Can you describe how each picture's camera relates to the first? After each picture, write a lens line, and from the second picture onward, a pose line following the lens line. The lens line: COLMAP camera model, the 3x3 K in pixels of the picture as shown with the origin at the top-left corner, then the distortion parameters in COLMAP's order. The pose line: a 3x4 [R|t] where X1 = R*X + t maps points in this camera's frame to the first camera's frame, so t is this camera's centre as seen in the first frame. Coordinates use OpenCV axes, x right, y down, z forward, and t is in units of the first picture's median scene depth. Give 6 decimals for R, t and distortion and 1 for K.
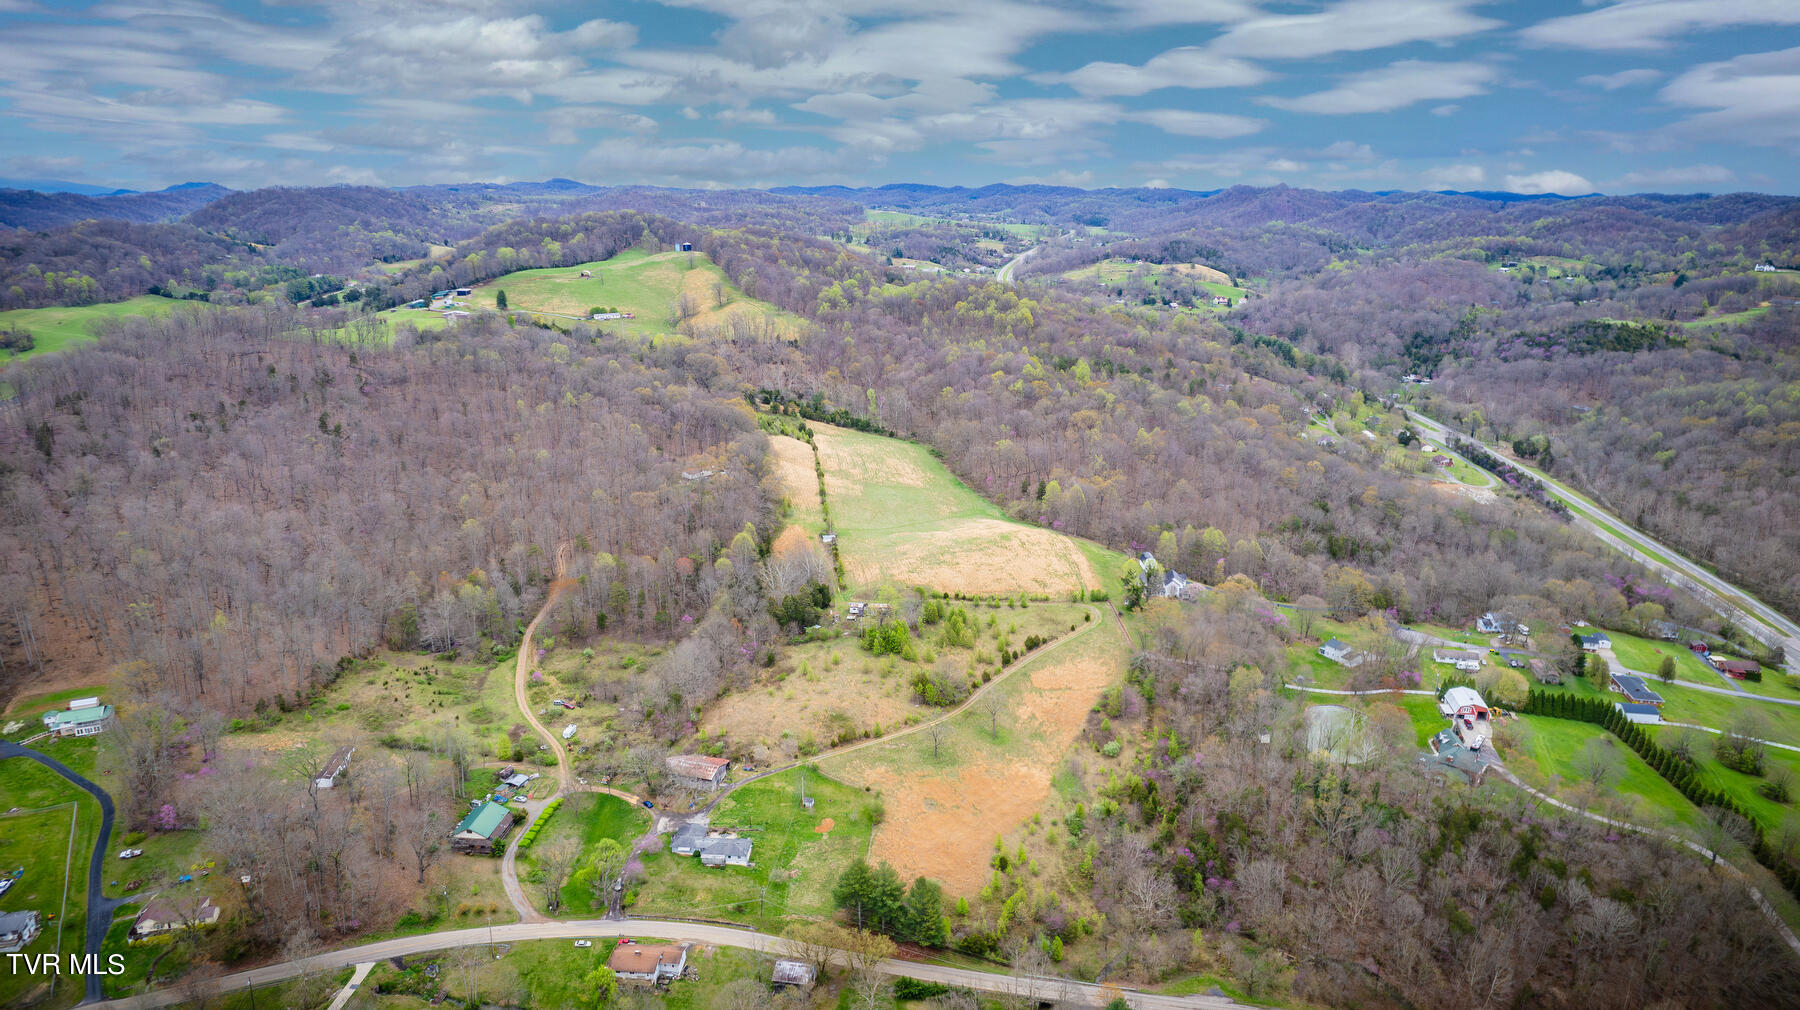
lens RADIAL K [[1156.5, 0, 900.0], [0, 1156.5, 505.0], [0, 0, 1]] dist [-0.066196, 0.057548]
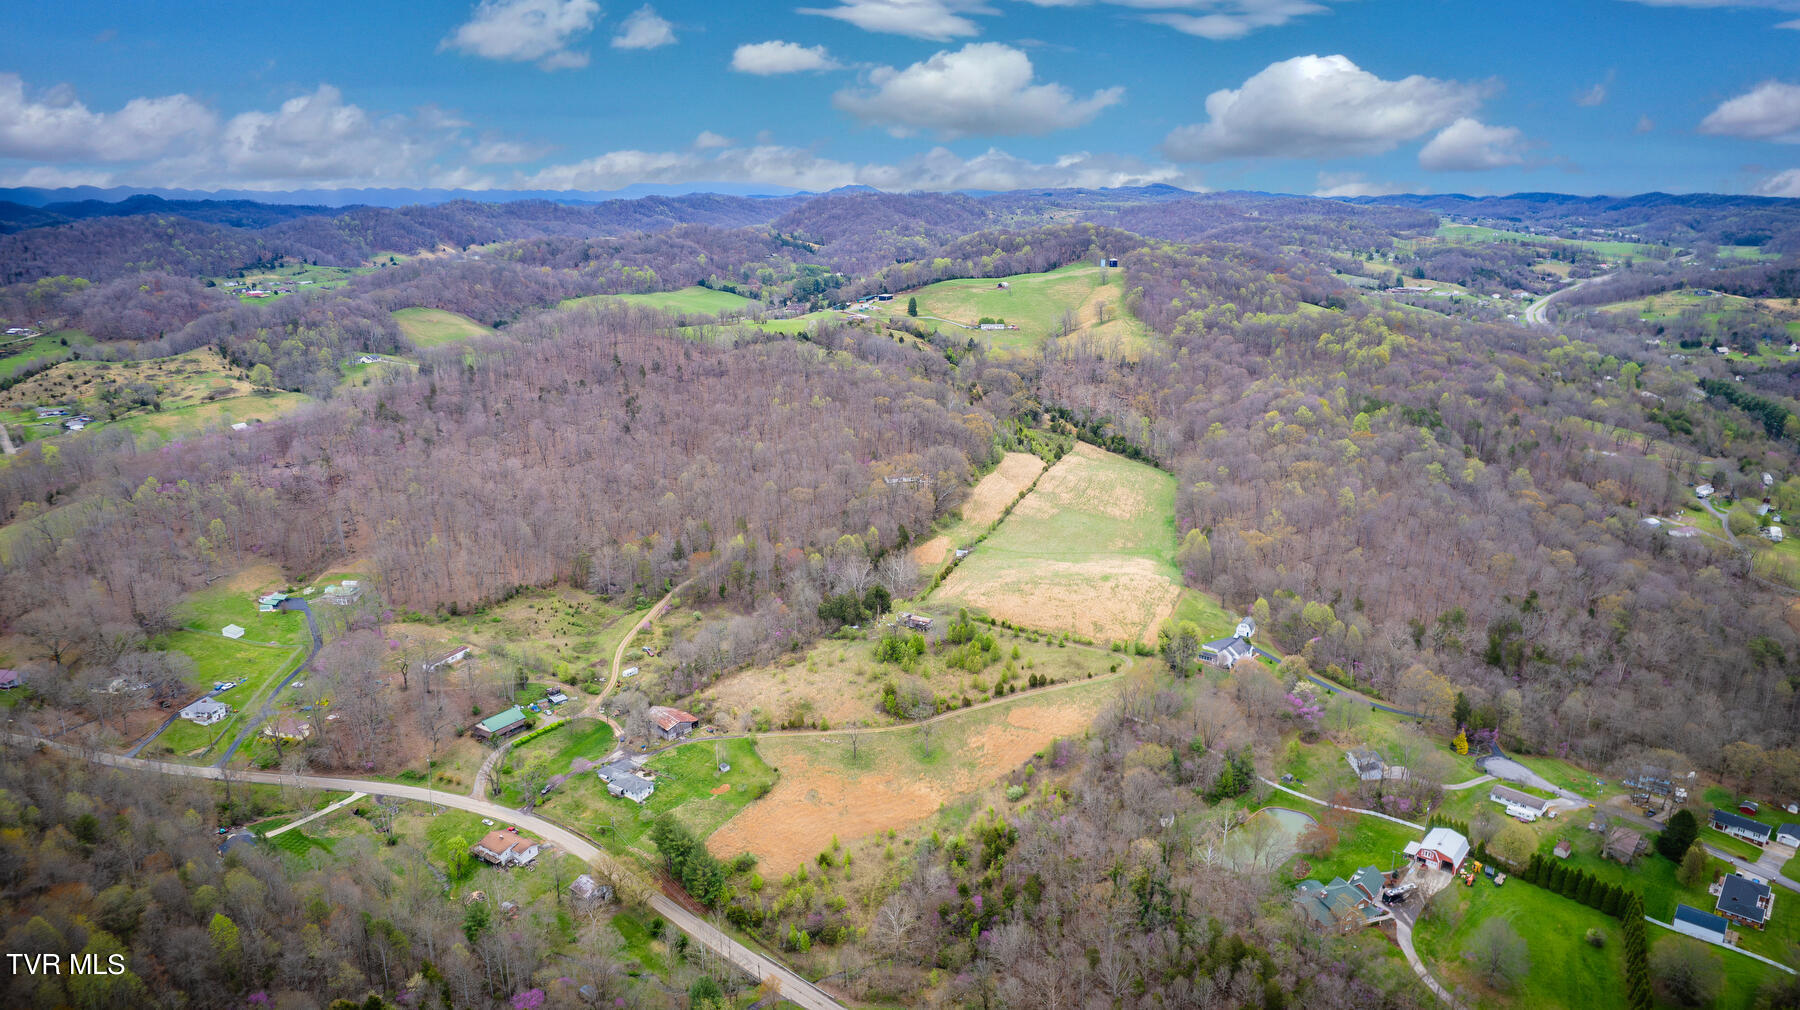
lens RADIAL K [[1156.5, 0, 900.0], [0, 1156.5, 505.0], [0, 0, 1]] dist [-0.066196, 0.057548]
pose [[0.868440, 0.127844, -0.479028, 0.440808], [-0.129114, 0.991162, 0.030450, -0.045061], [0.478688, 0.035405, 0.877271, 0.046447]]
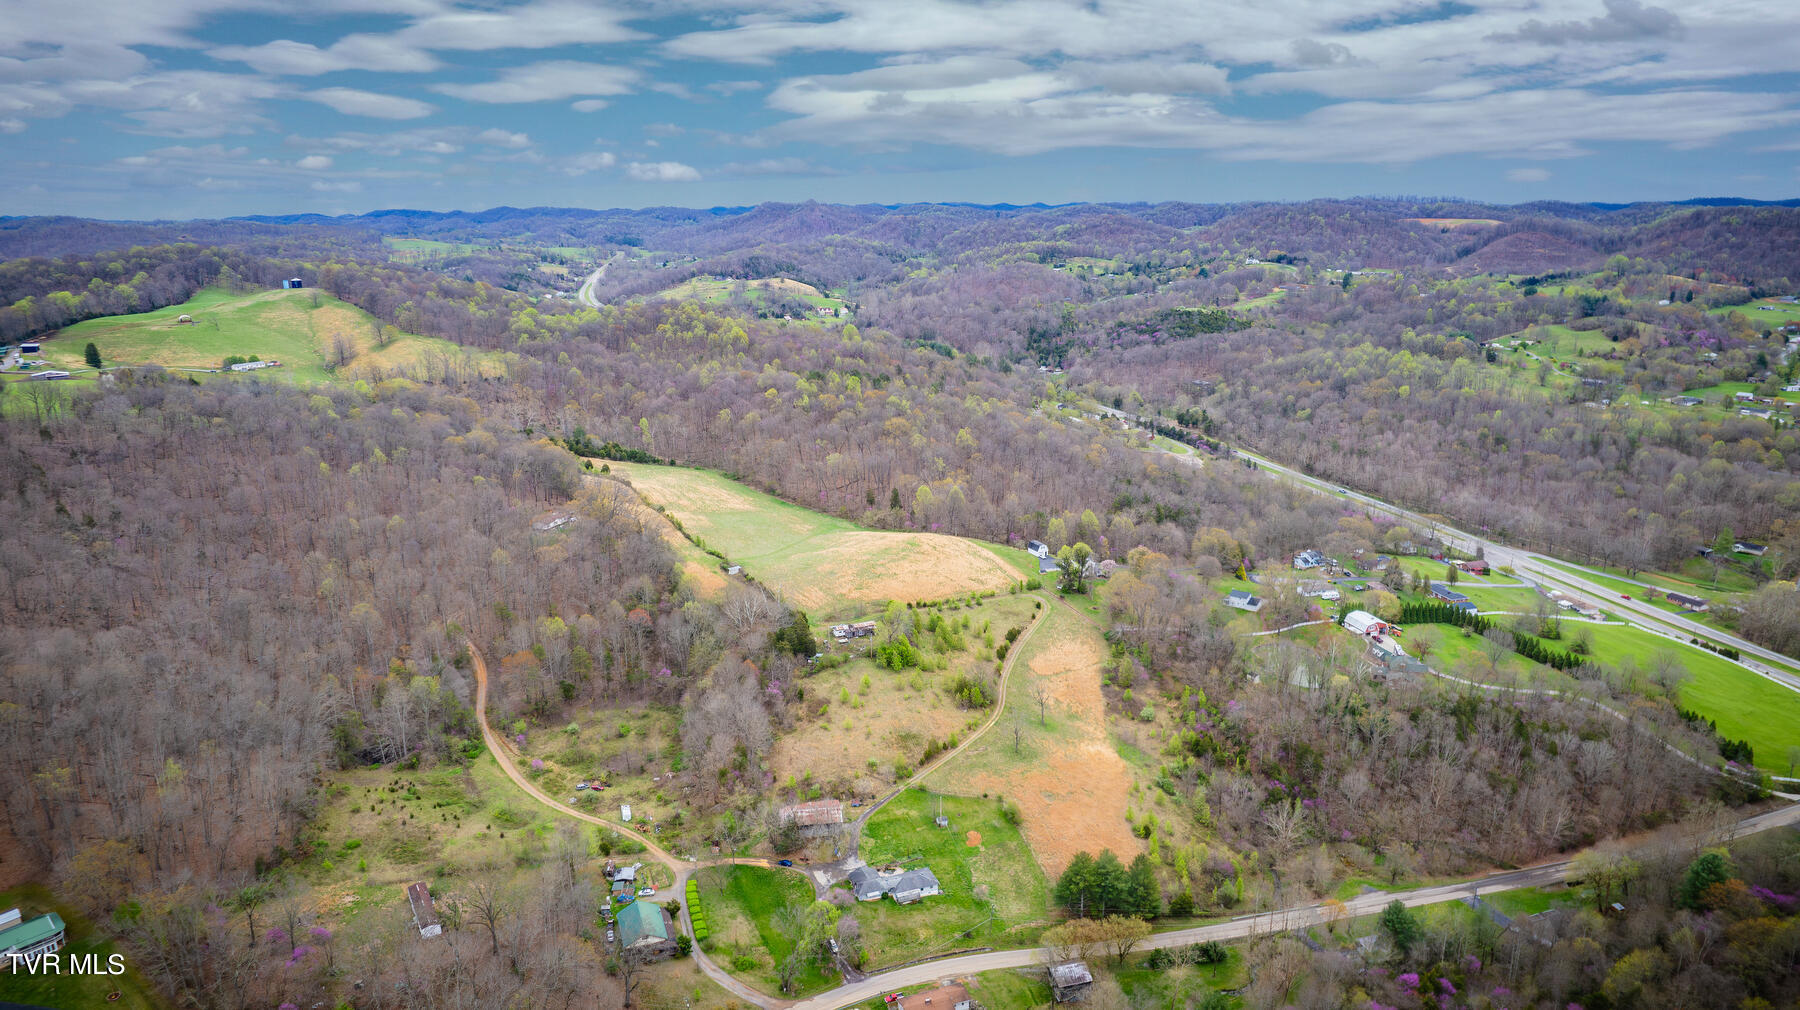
lens RADIAL K [[1156.5, 0, 900.0], [0, 1156.5, 505.0], [0, 0, 1]] dist [-0.066196, 0.057548]
pose [[0.908061, -0.118482, 0.401731, -0.356363], [0.124988, 0.992107, 0.010082, -0.019666], [-0.399755, 0.041057, 0.915702, 0.071123]]
